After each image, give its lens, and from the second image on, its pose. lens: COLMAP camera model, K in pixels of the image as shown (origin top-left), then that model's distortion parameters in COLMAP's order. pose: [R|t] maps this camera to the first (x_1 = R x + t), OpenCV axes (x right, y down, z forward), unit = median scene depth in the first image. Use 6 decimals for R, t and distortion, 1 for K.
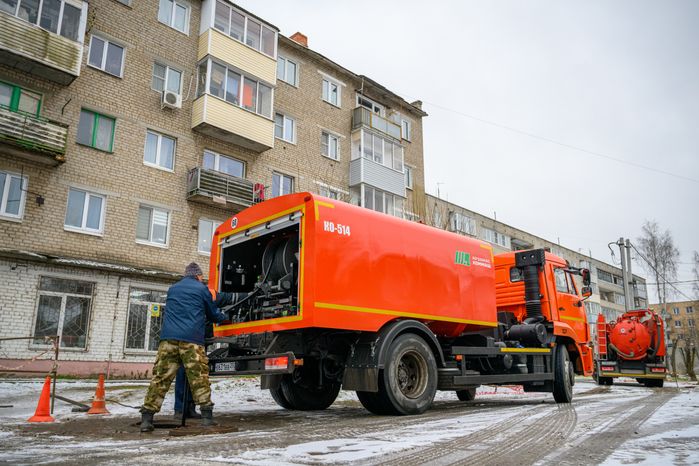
lens RADIAL K [[521.0, 0, 349.5], [0, 521.0, 233.0], [0, 0, 1]] dist [0.003217, 0.000296]
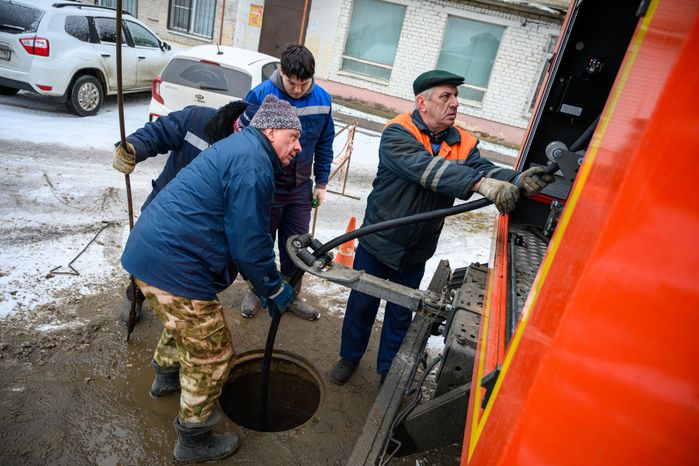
lens RADIAL K [[462.6, 0, 349.5], [0, 462.6, 233.0], [0, 0, 1]] dist [-0.000411, -0.000278]
pose [[0.446320, 0.415969, -0.792318, 0.010663], [0.016512, 0.881418, 0.472048, 0.002098], [0.894721, -0.223767, 0.386526, 0.328771]]
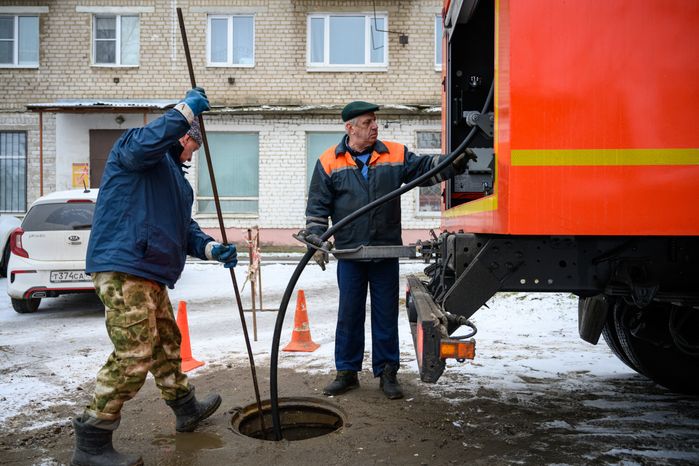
lens RADIAL K [[641.1, 0, 349.5], [0, 641.1, 233.0], [0, 0, 1]] dist [-0.009546, -0.006405]
pose [[0.685573, -0.000215, -0.728003, 0.080324], [0.186769, 0.966583, 0.175598, 0.040148], [0.703638, -0.256354, 0.662704, 0.210809]]
